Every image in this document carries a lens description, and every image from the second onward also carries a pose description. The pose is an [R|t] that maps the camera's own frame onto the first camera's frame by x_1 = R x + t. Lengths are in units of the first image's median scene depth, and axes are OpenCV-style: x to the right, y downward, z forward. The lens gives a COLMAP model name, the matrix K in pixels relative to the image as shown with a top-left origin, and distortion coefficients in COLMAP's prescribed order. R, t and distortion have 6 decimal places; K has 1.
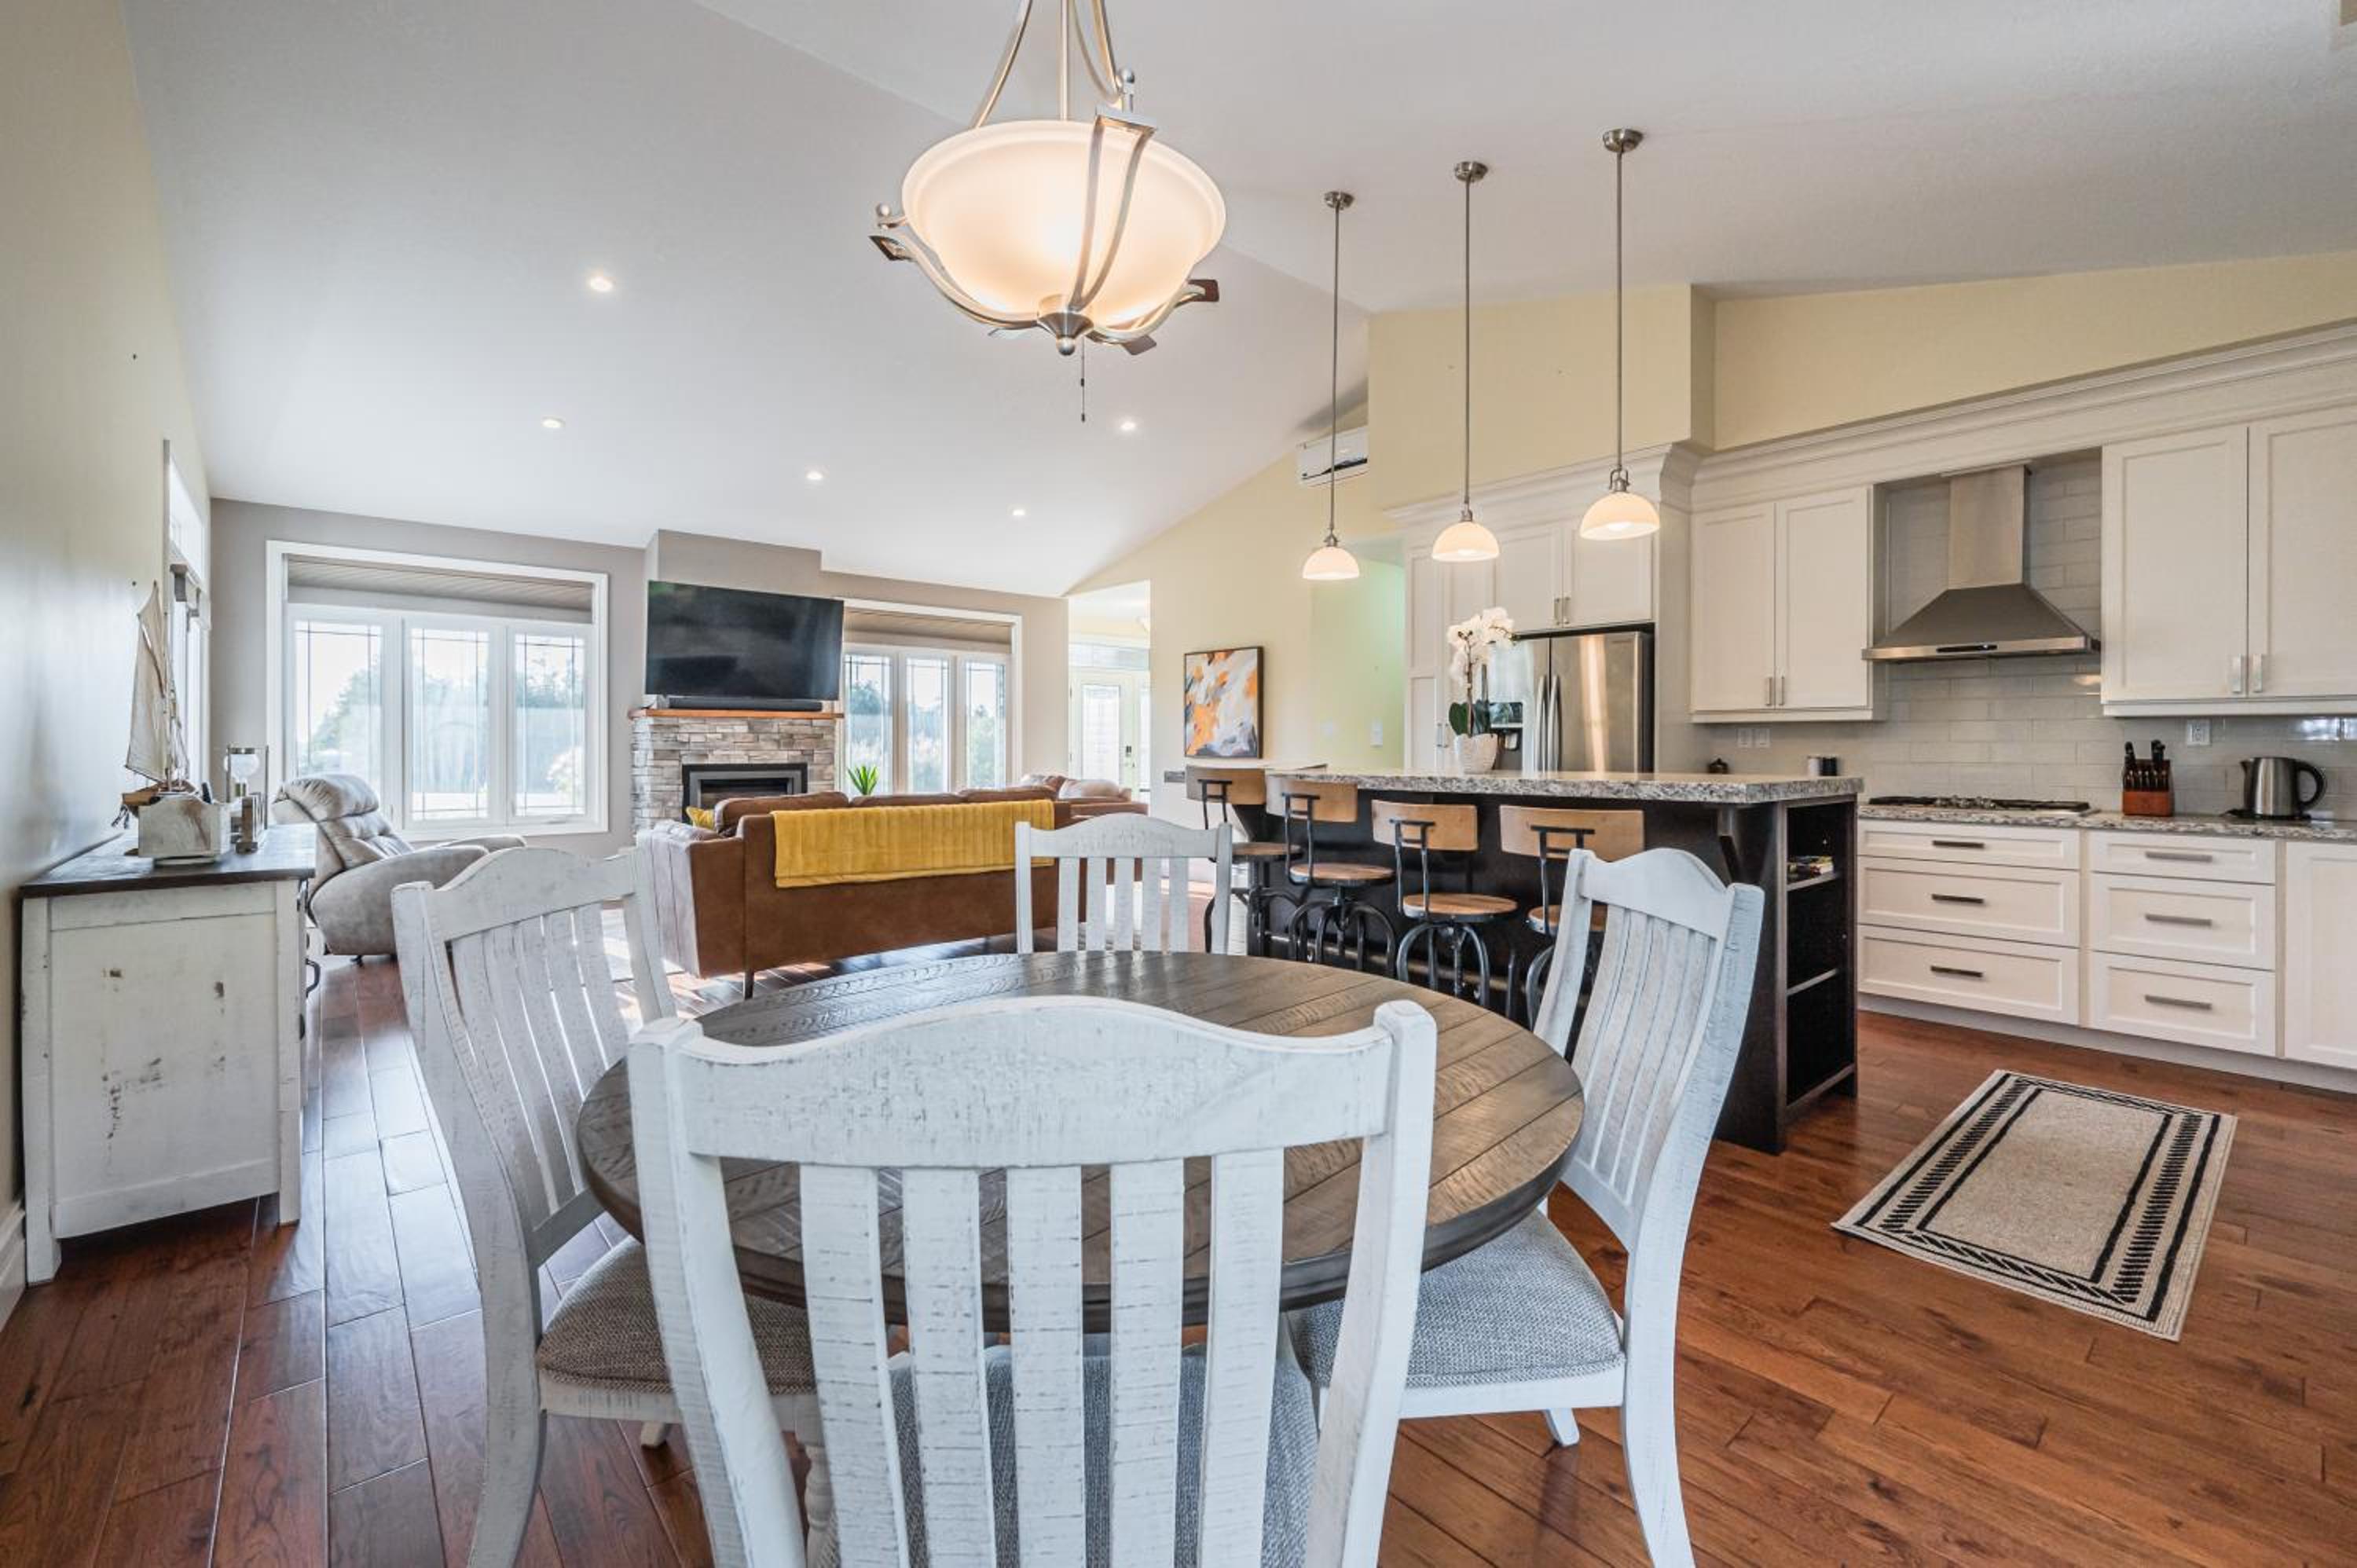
lens RADIAL K [[990.7, 0, 1184.0], [0, 990.7, 780.4], [0, 0, 1]] dist [-0.013352, -0.000275]
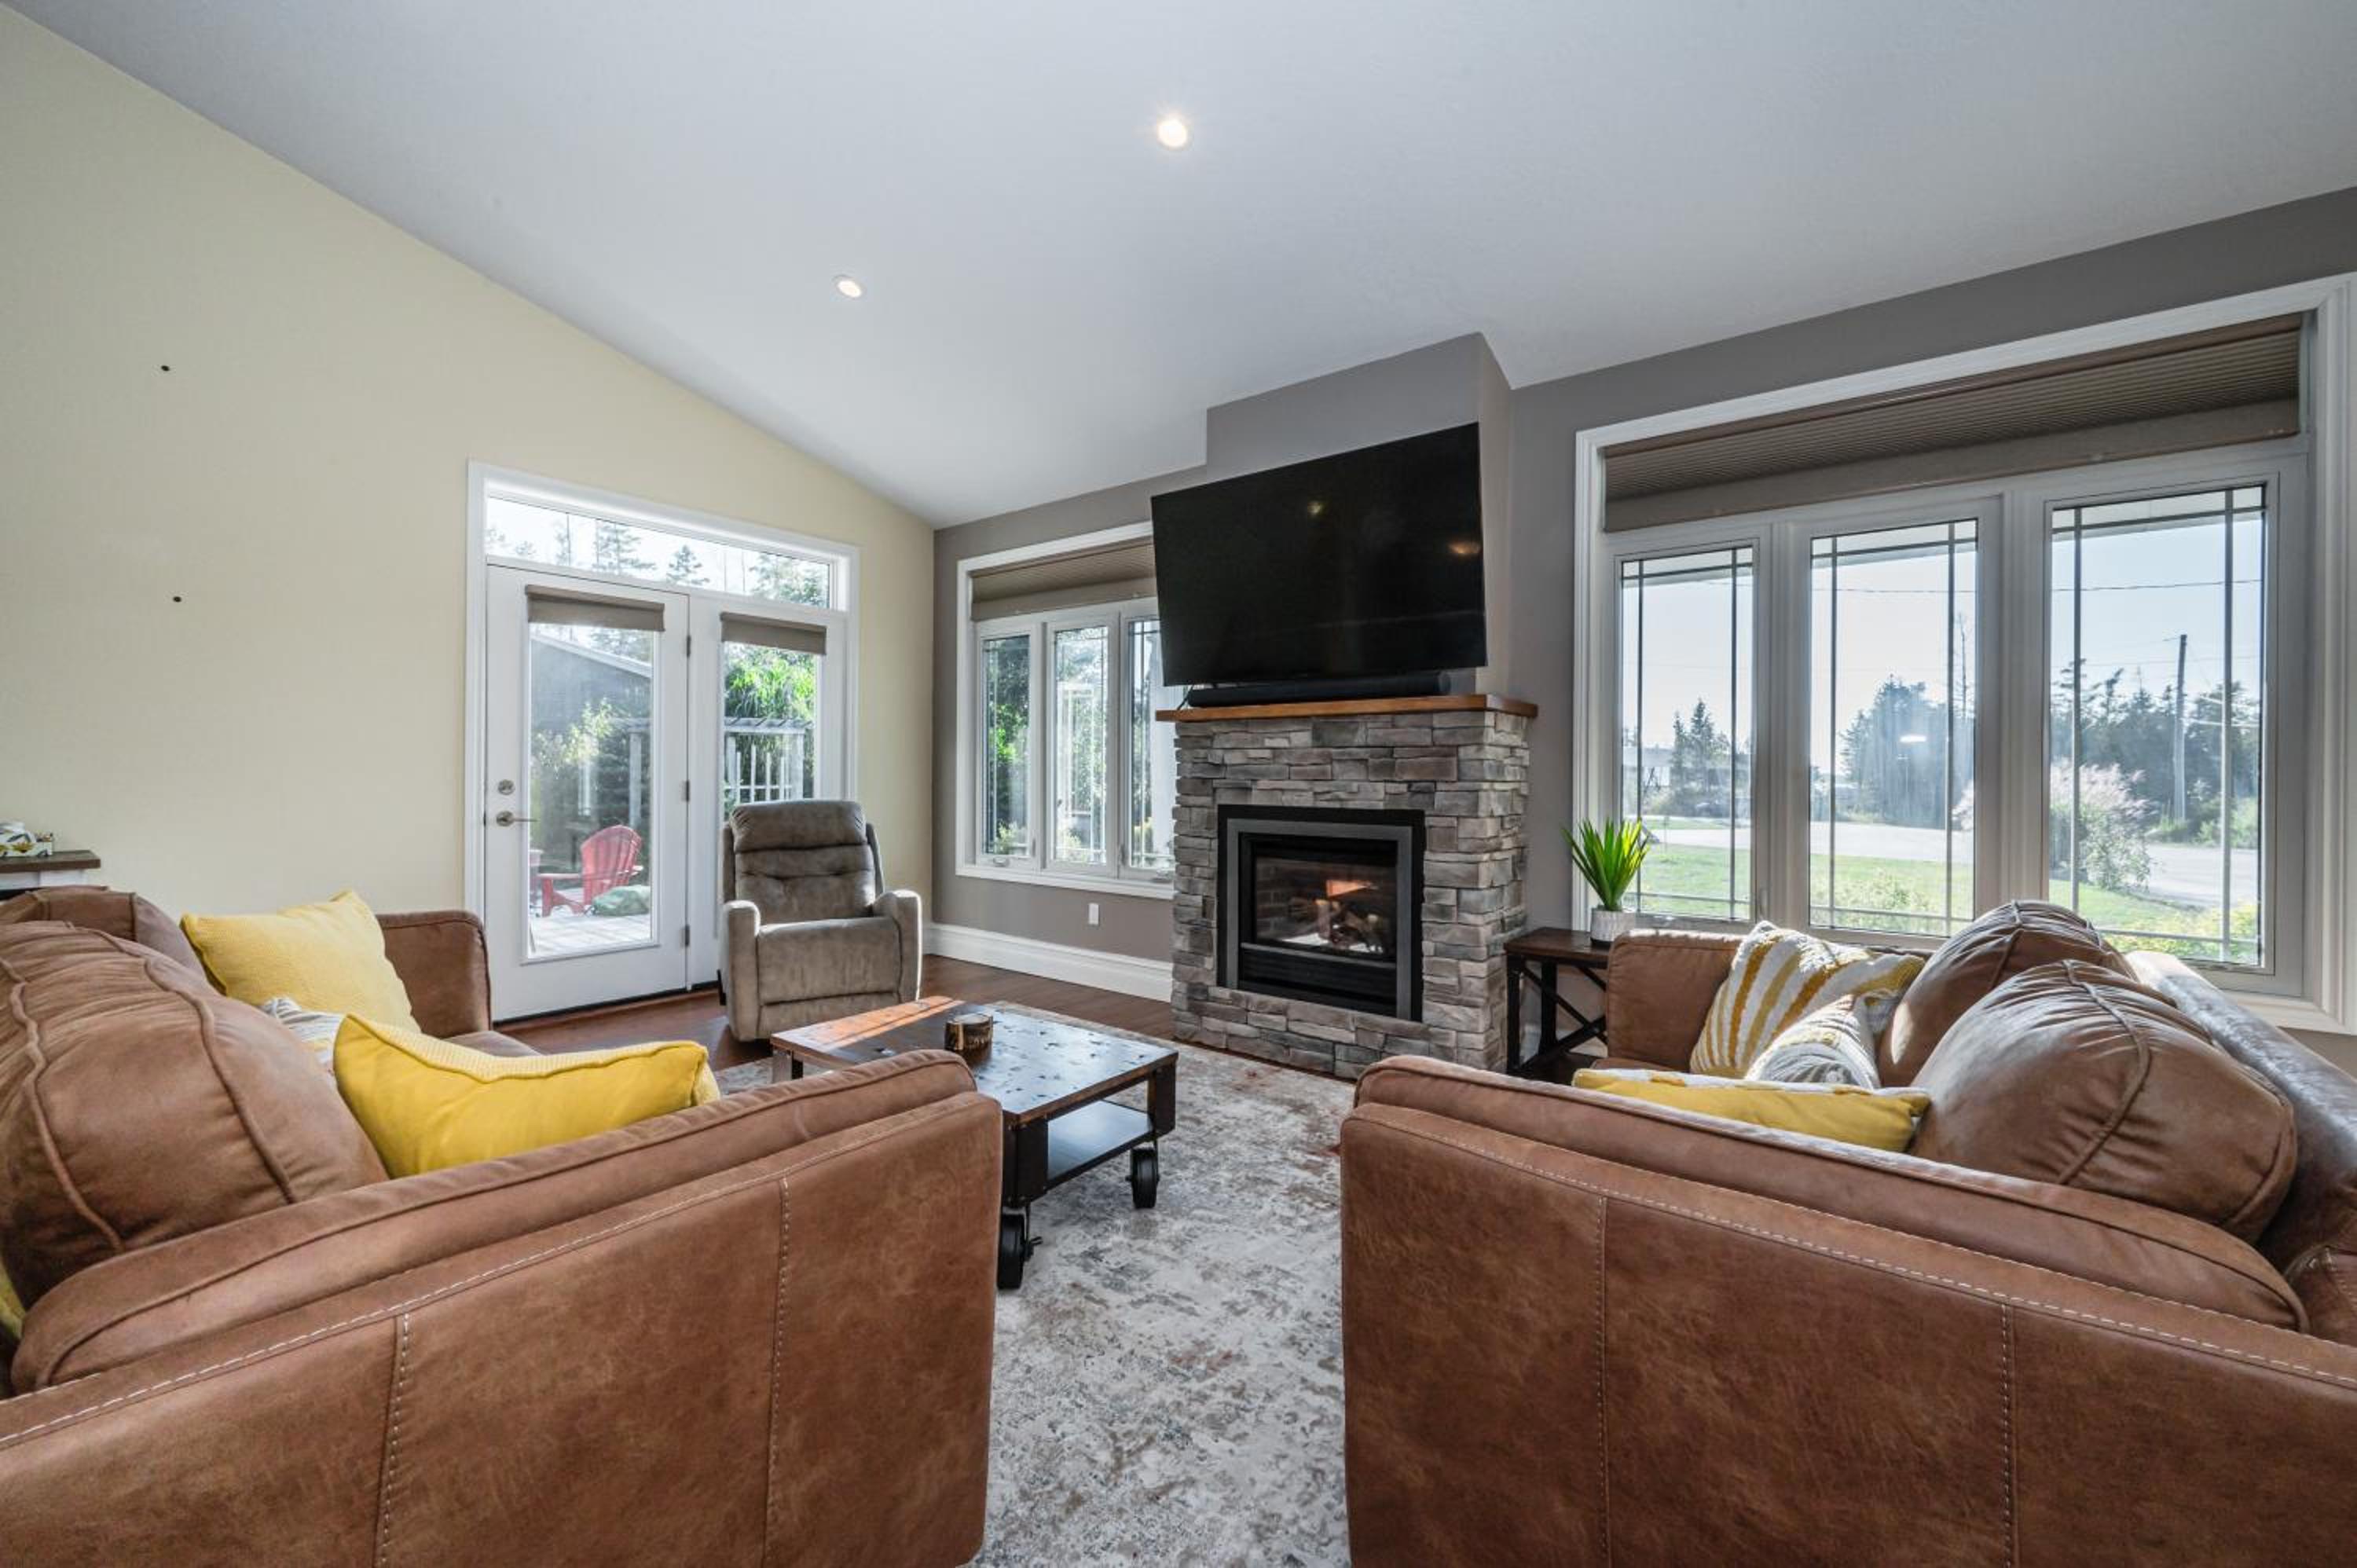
lens RADIAL K [[942.3, 0, 1163.0], [0, 942.3, 775.0], [0, 0, 1]] dist [0.000377, -0.000047]
pose [[0.193519, 0.007361, -0.981069, 0.022740], [-0.035526, 0.999369, 0.000491, -0.031880], [0.980453, 0.034758, 0.193658, 0.855913]]
